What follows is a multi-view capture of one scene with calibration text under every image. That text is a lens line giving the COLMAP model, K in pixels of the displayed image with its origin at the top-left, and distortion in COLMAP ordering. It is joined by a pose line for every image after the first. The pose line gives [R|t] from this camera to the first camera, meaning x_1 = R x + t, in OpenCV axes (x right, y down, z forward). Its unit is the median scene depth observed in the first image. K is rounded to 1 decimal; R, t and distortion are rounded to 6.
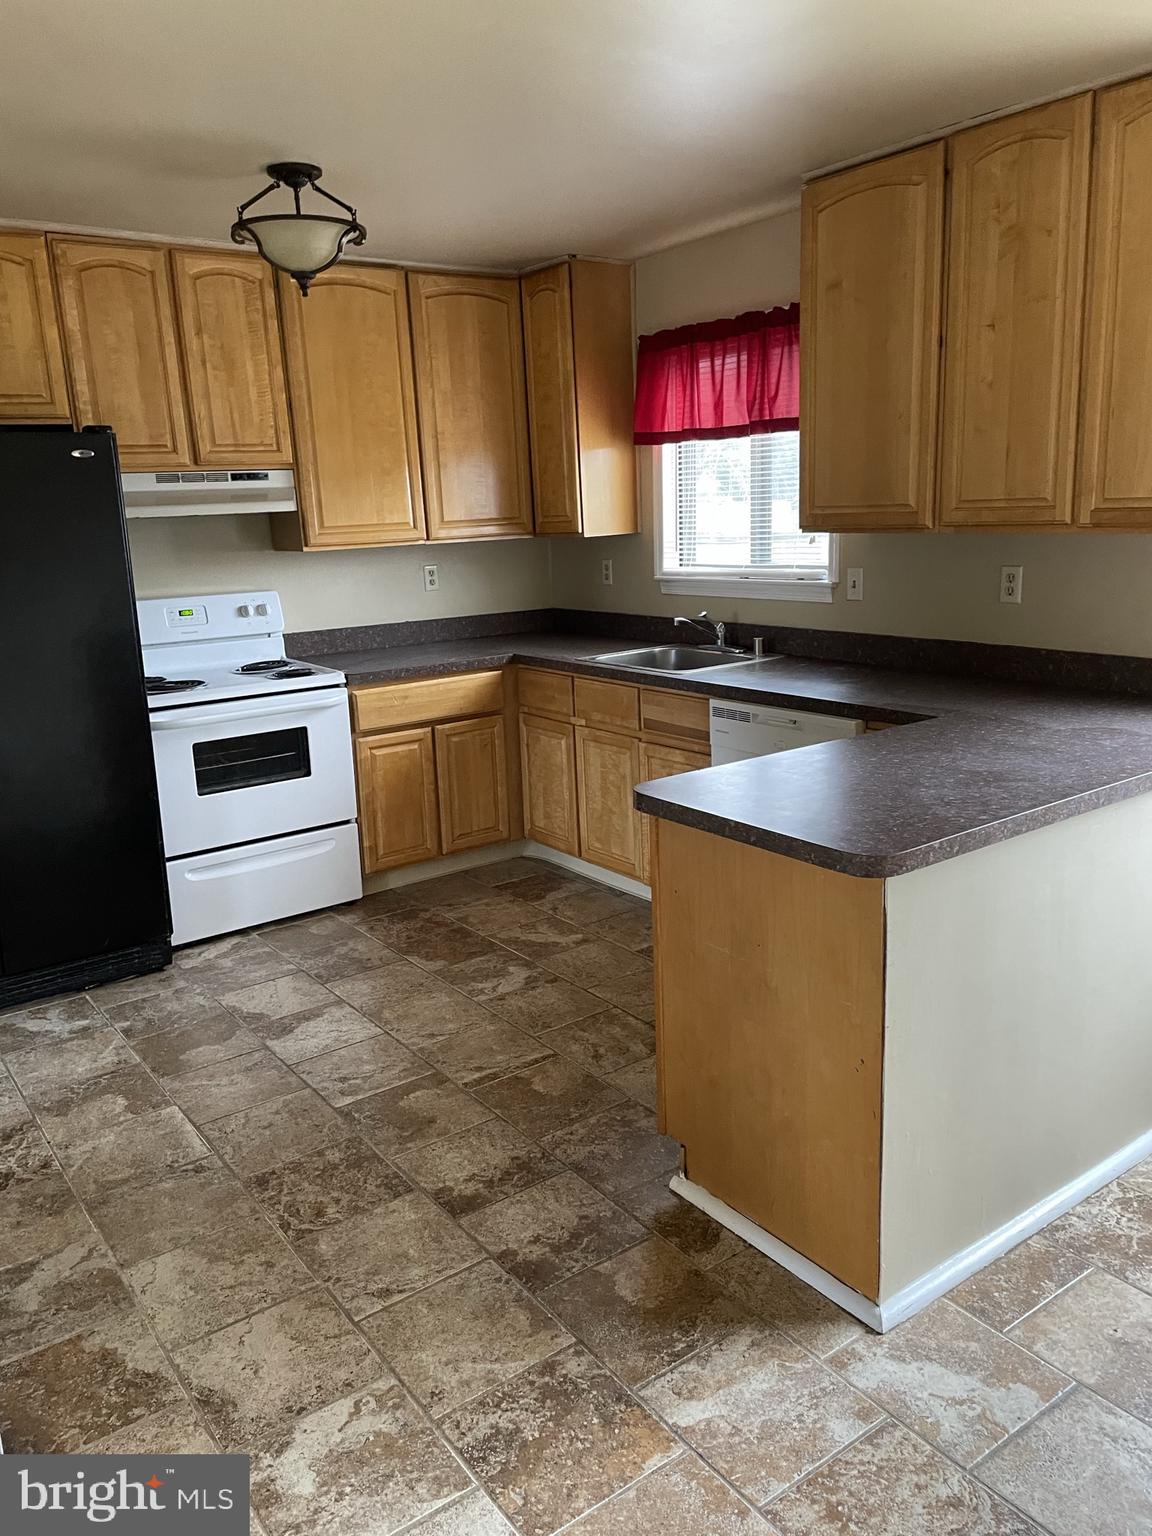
lens RADIAL K [[1154.6, 0, 583.8], [0, 1154.6, 750.1], [0, 0, 1]] dist [0.111510, -0.140713]
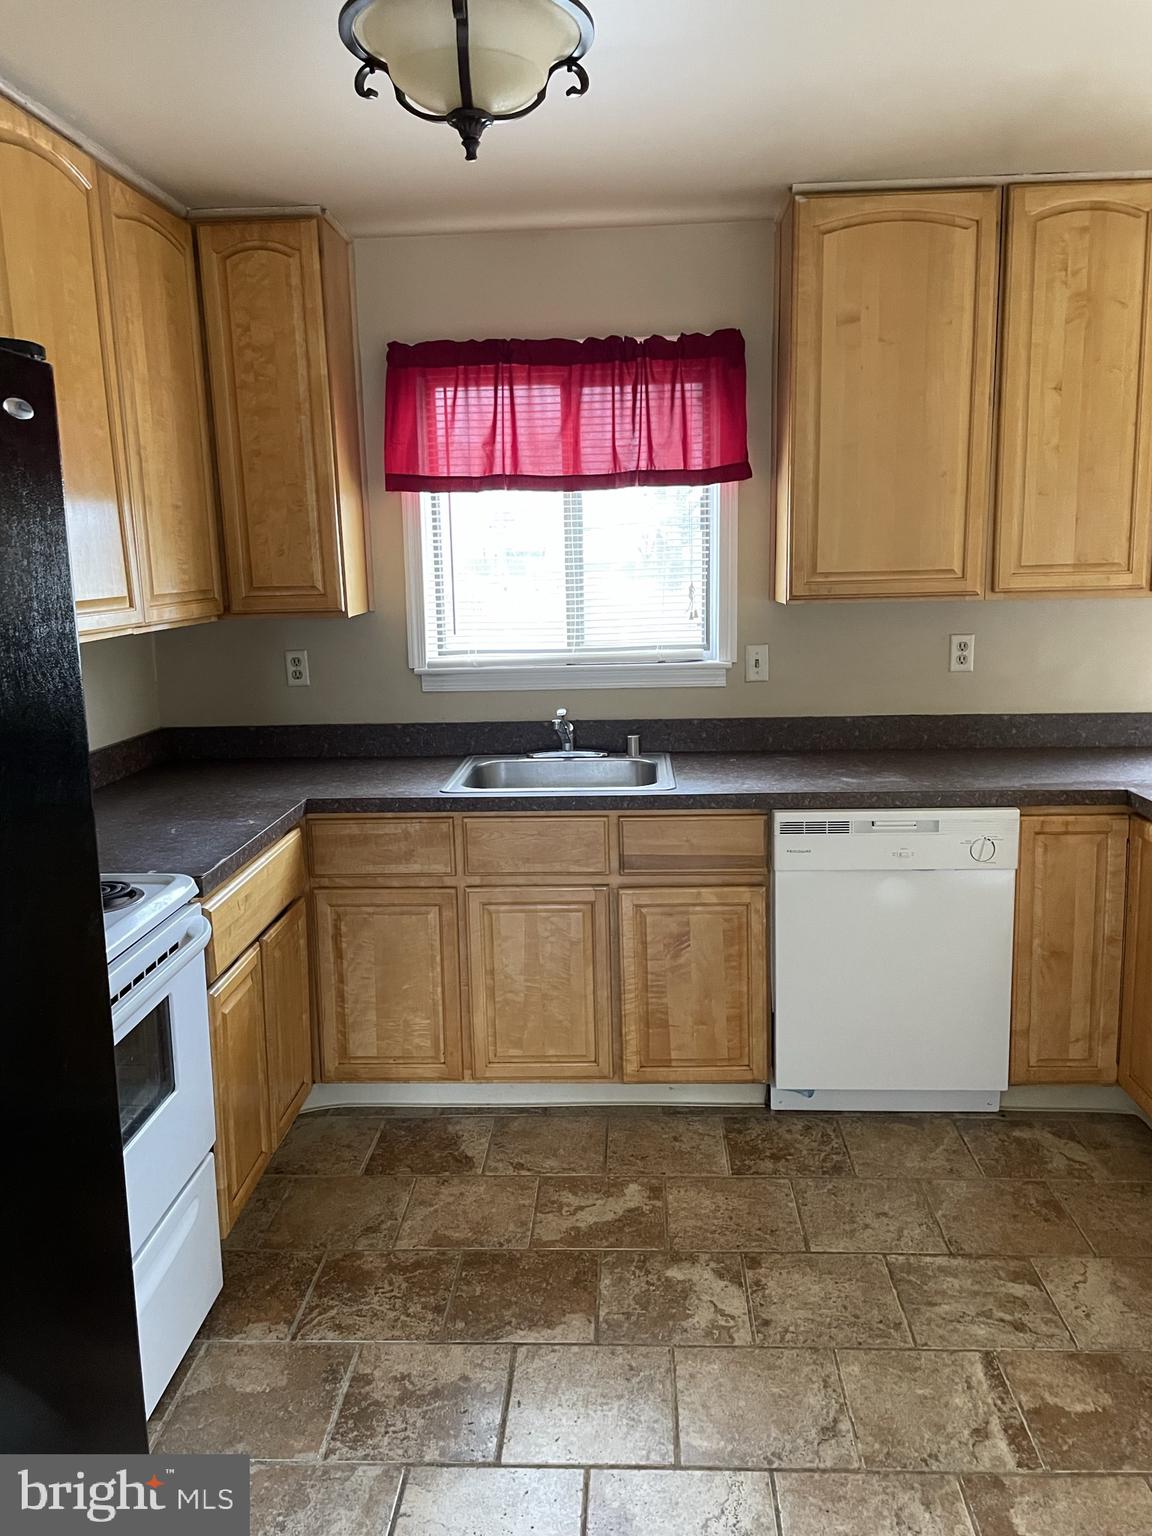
lens RADIAL K [[1154.6, 0, 583.8], [0, 1154.6, 750.1], [0, 0, 1]] dist [0.111510, -0.140713]
pose [[0.629918, -0.103809, 0.769693, -0.505120], [0.162302, 0.986741, 0.000255, -0.094908], [-0.759514, 0.124762, 0.638414, 0.525222]]
